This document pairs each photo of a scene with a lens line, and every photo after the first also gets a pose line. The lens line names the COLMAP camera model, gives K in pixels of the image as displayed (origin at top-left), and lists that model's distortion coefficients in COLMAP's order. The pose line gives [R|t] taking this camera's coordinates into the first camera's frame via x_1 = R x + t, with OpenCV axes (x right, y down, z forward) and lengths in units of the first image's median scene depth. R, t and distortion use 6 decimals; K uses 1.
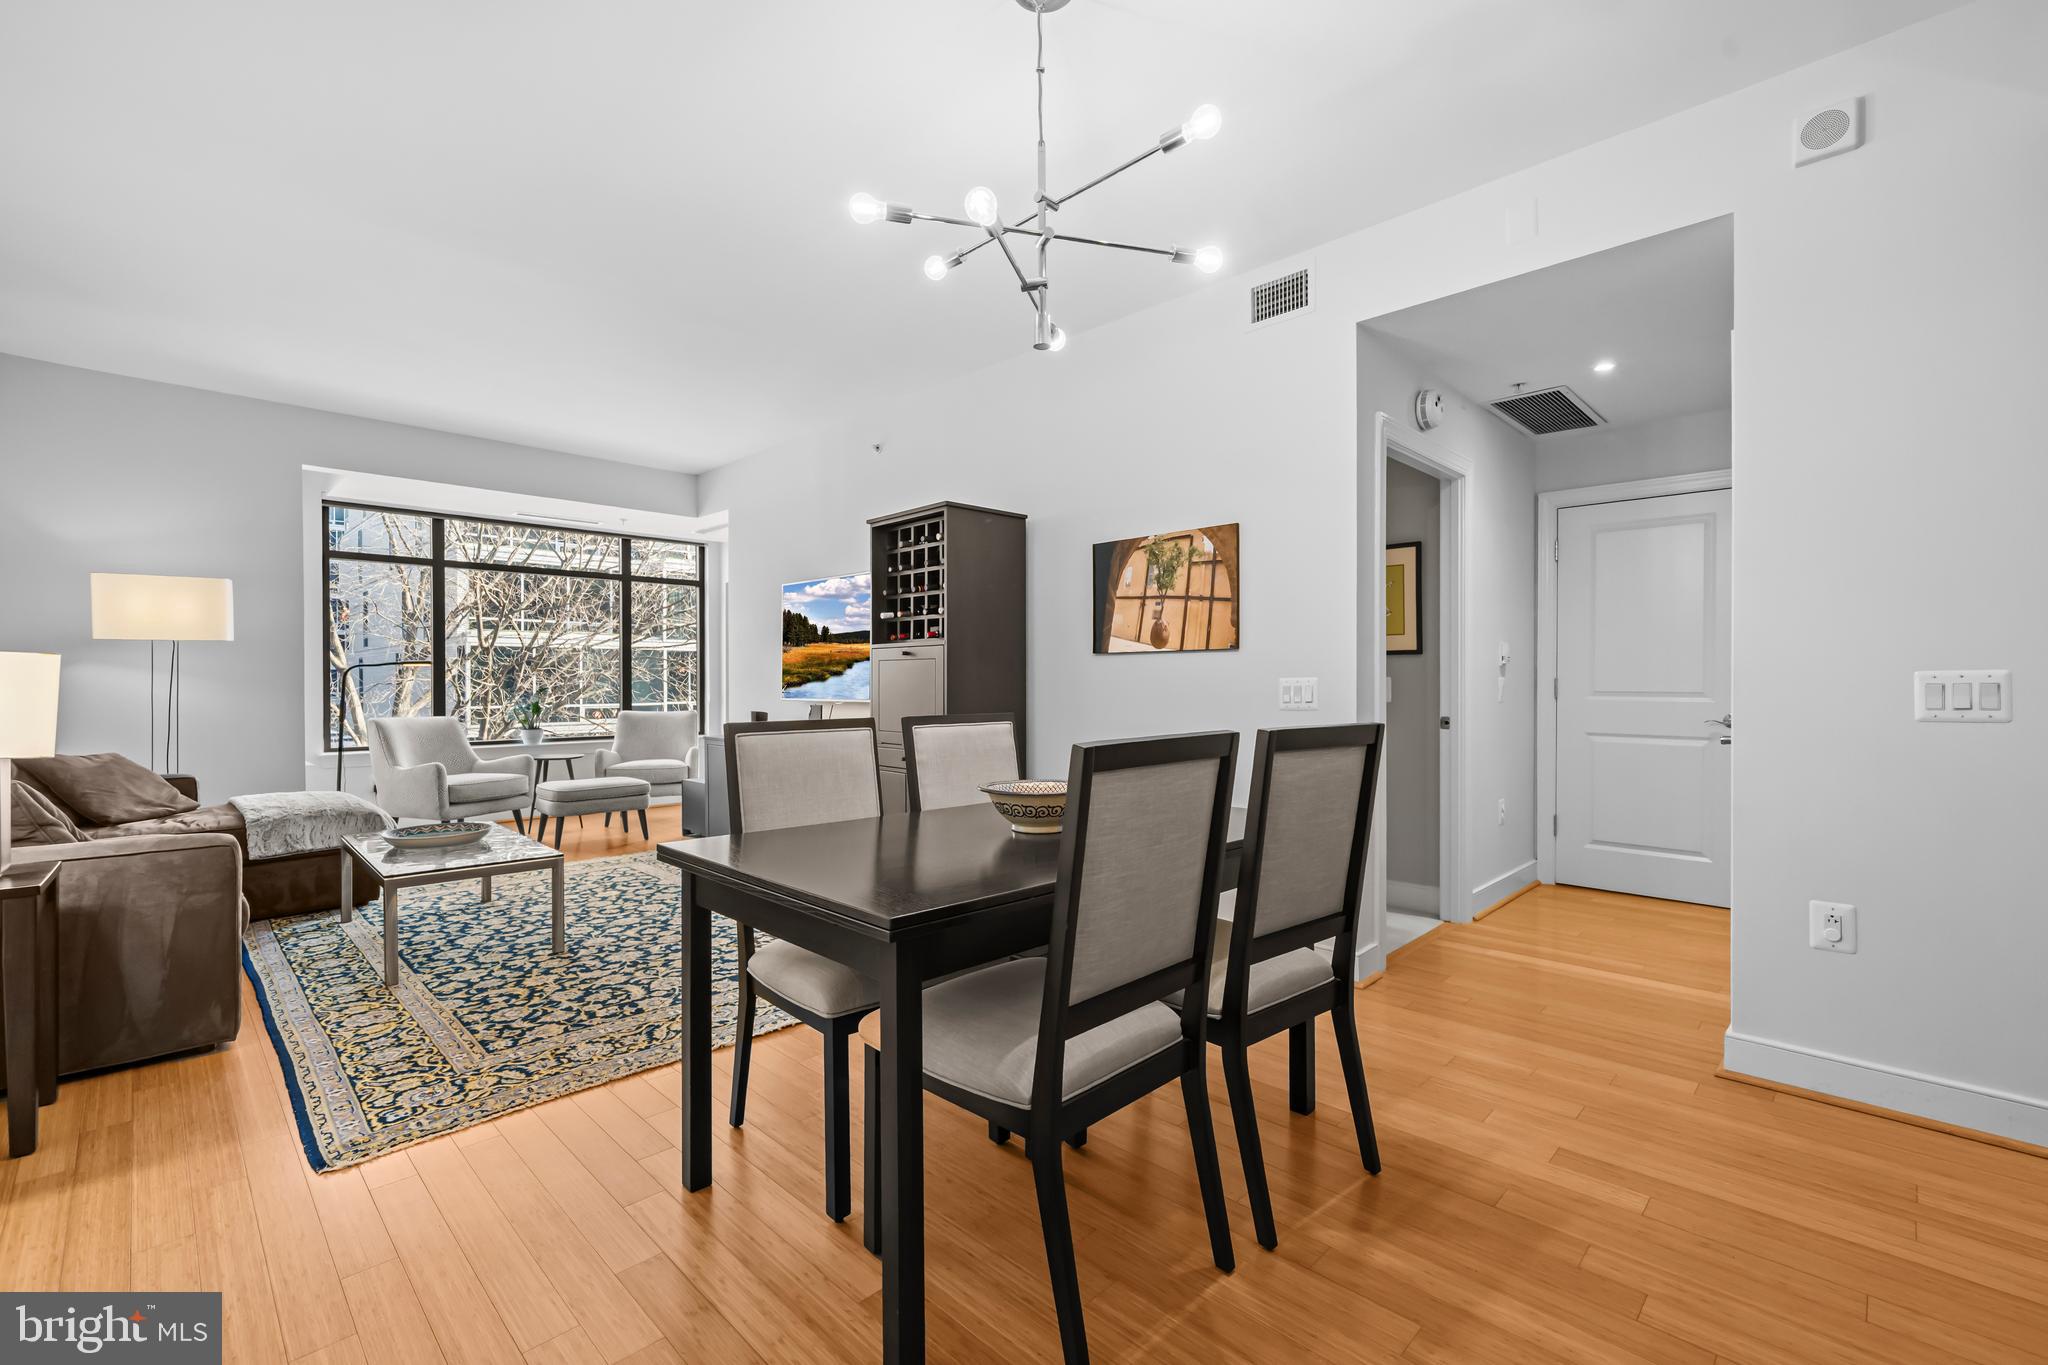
lens RADIAL K [[876.5, 0, 1016.1], [0, 876.5, 687.4], [0, 0, 1]] dist [-0.001787, 0.000595]
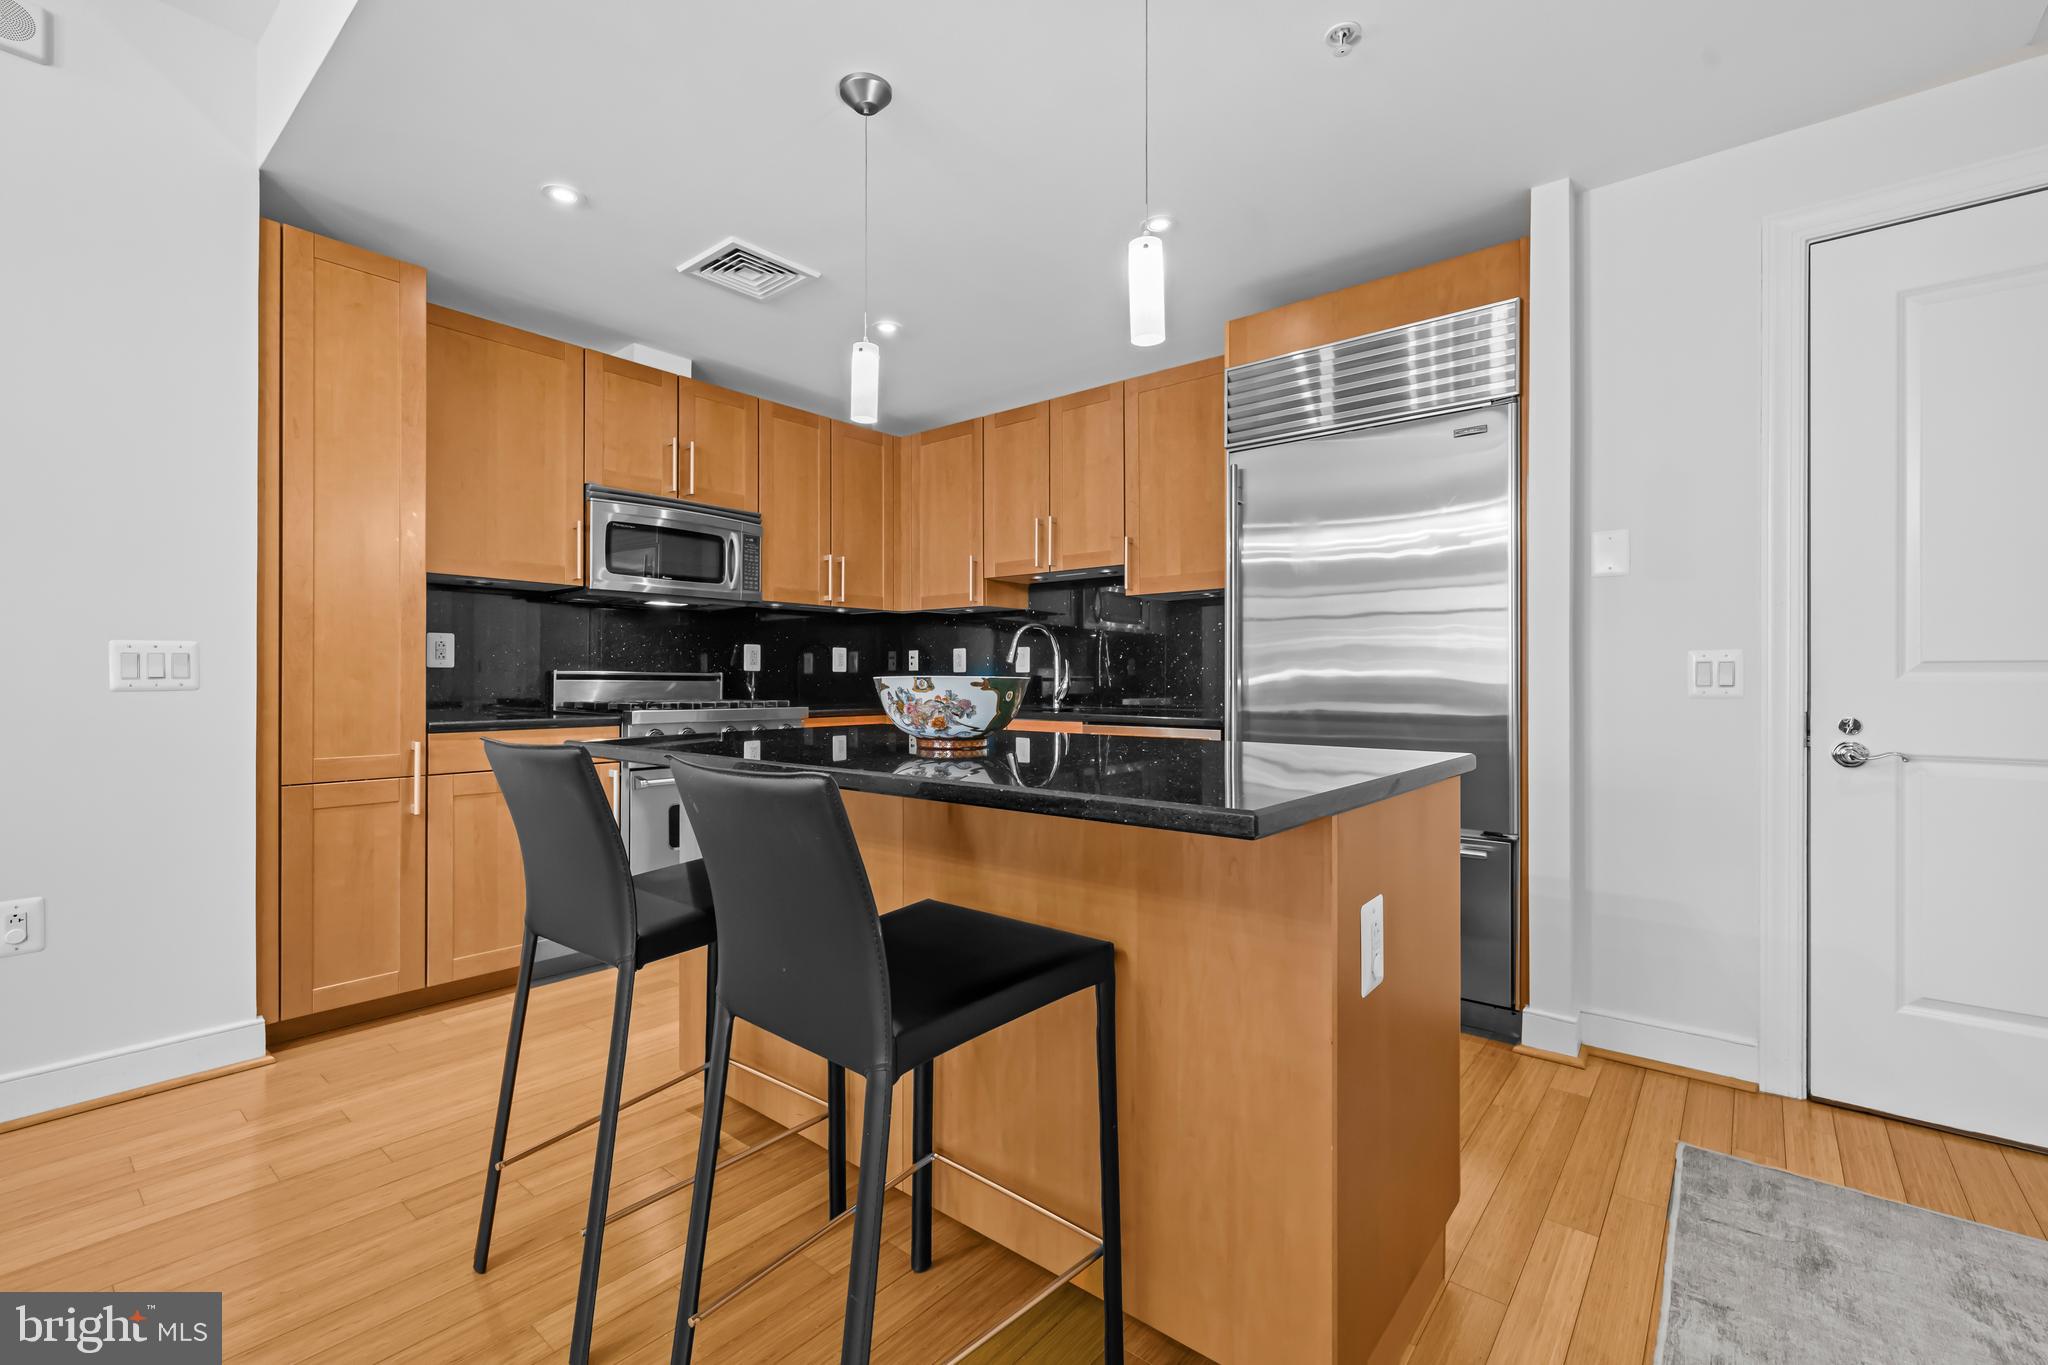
lens RADIAL K [[883.2, 0, 1032.7], [0, 883.2, 680.9], [0, 0, 1]] dist [0.001658, -0.000785]
pose [[-0.099990, 0.001393, 0.994987, -0.035878], [0.006377, 0.999979, -0.000759, 0.021299], [-0.994968, 0.006269, -0.099997, 0.045259]]
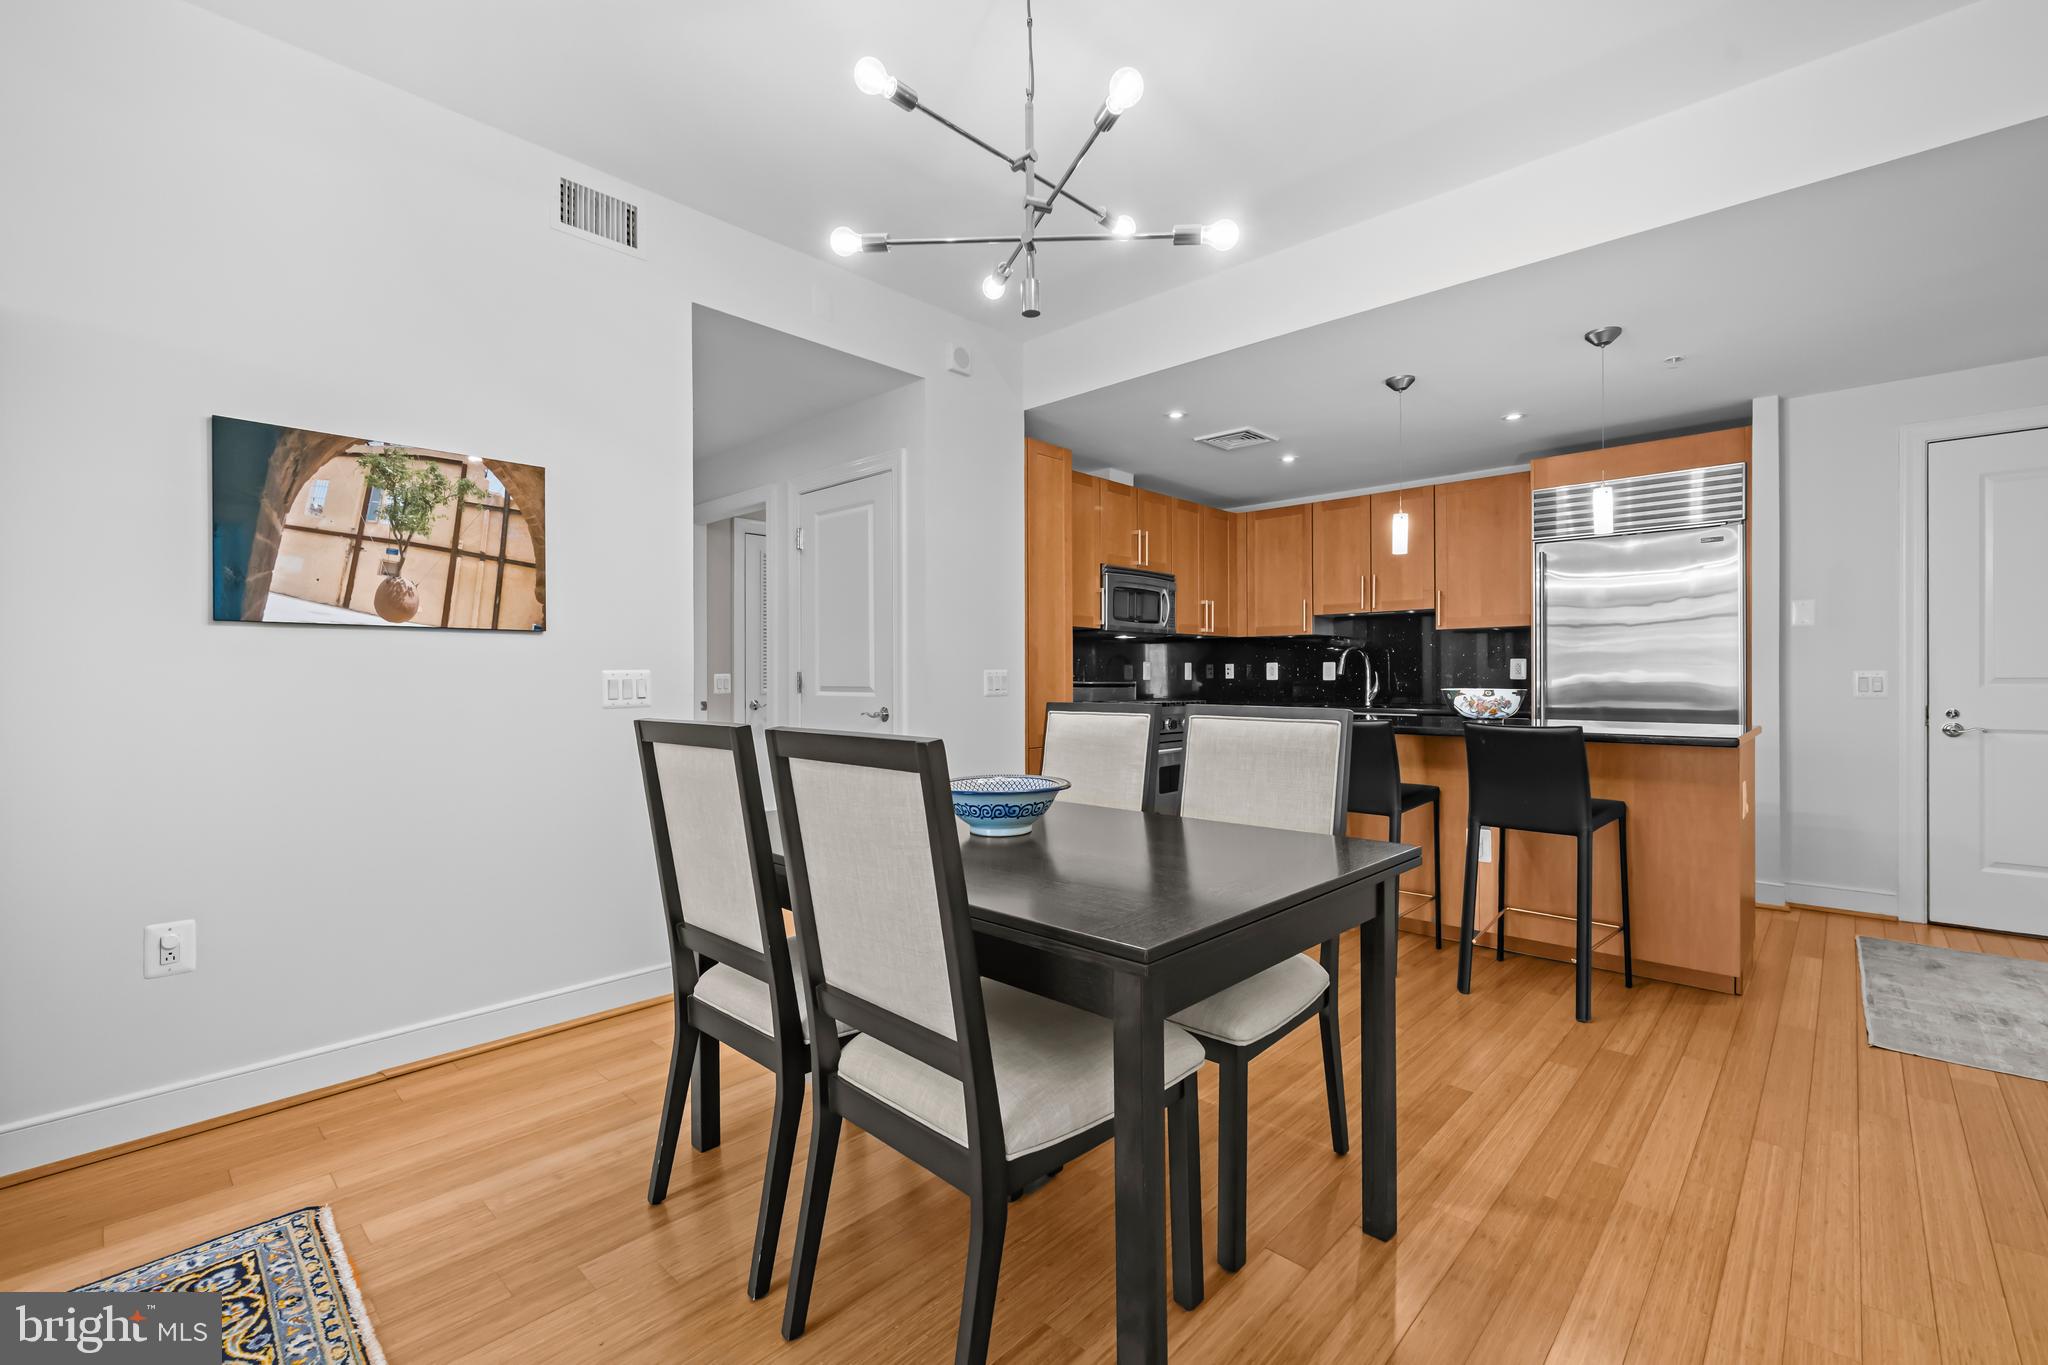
lens RADIAL K [[876.5, 0, 1038.5], [0, 876.5, 681.7], [0, 0, 1]] dist [-0.001787, 0.000595]
pose [[-0.035588, 0.000366, 0.999366, -0.520784], [0.010357, 0.999946, 0.000003, 0.004557], [-0.999313, 0.010351, -0.035590, 0.583958]]
